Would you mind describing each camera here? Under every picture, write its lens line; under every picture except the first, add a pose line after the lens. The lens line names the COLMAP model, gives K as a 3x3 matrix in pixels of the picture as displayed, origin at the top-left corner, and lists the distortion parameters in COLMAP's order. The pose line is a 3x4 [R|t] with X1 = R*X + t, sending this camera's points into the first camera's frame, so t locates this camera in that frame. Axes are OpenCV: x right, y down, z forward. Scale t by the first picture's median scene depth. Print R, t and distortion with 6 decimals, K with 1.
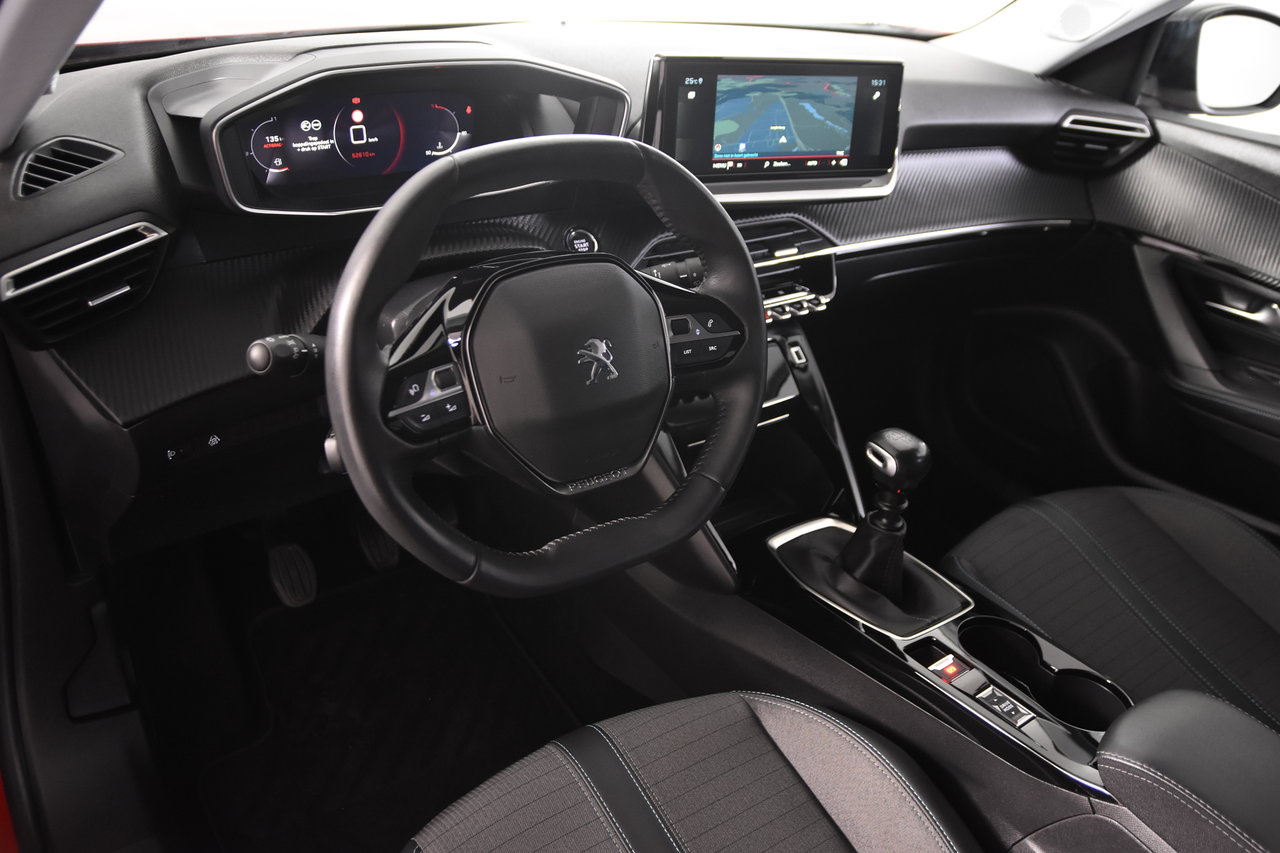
lens RADIAL K [[1076.1, 0, 642.3], [0, 1076.1, 430.4], [0, 0, 1]] dist [-0.060674, -0.024276]
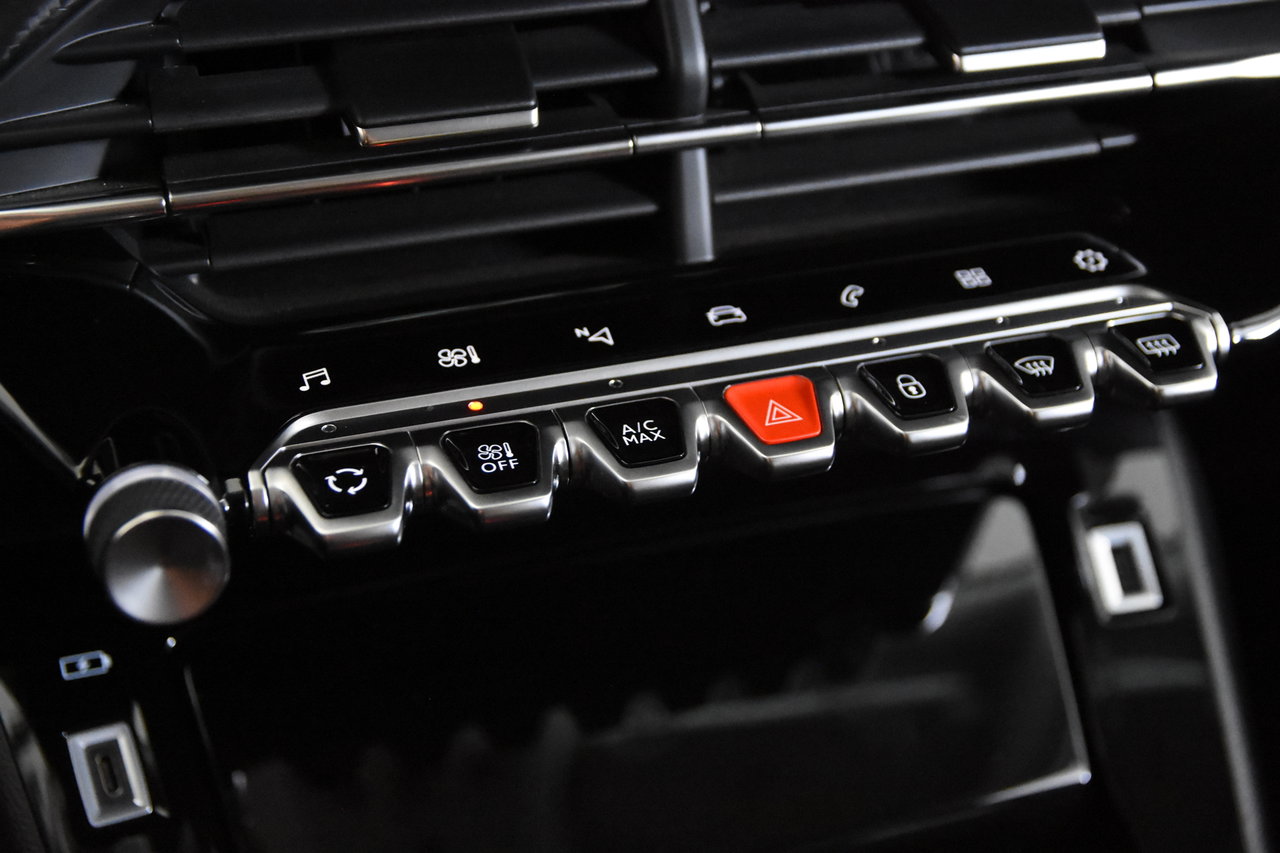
lens RADIAL K [[1928.1, 0, 639.7], [0, 1928.1, 431.6], [0, 0, 1]] dist [0.044584, 0.000000]
pose [[0.953305, 0.099163, -0.285265, 0.186324], [-0.089969, 0.994919, 0.045192, -0.121973], [0.288297, -0.017417, 0.957383, 0.727370]]
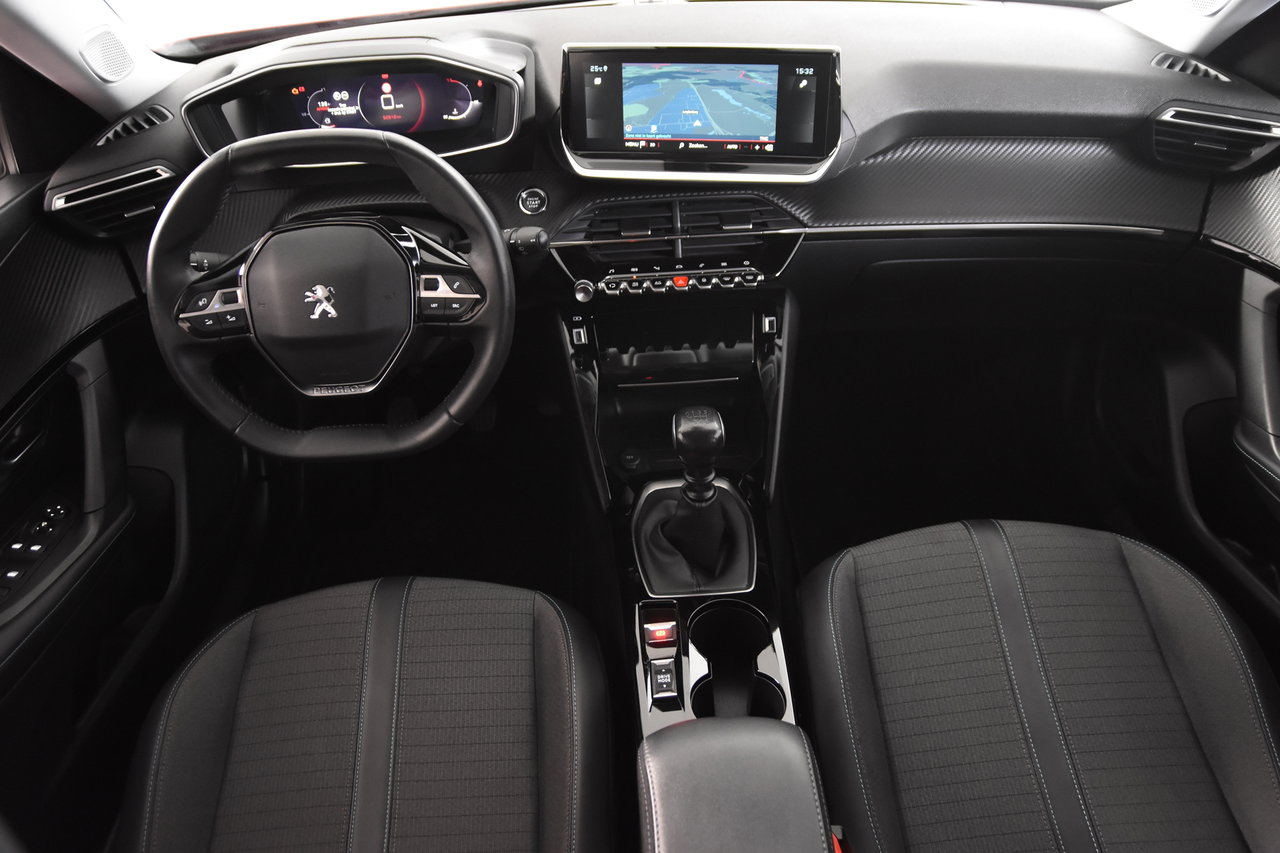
lens RADIAL K [[985.5, 0, 635.9], [0, 985.5, 424.8], [0, 0, 1]] dist [-0.083108, 0.008593]
pose [[0.821487, 0.227423, -0.522913, 0.658831], [-0.171245, 0.973088, 0.154188, -0.118102], [0.543906, -0.037117, 0.838325, 0.134647]]
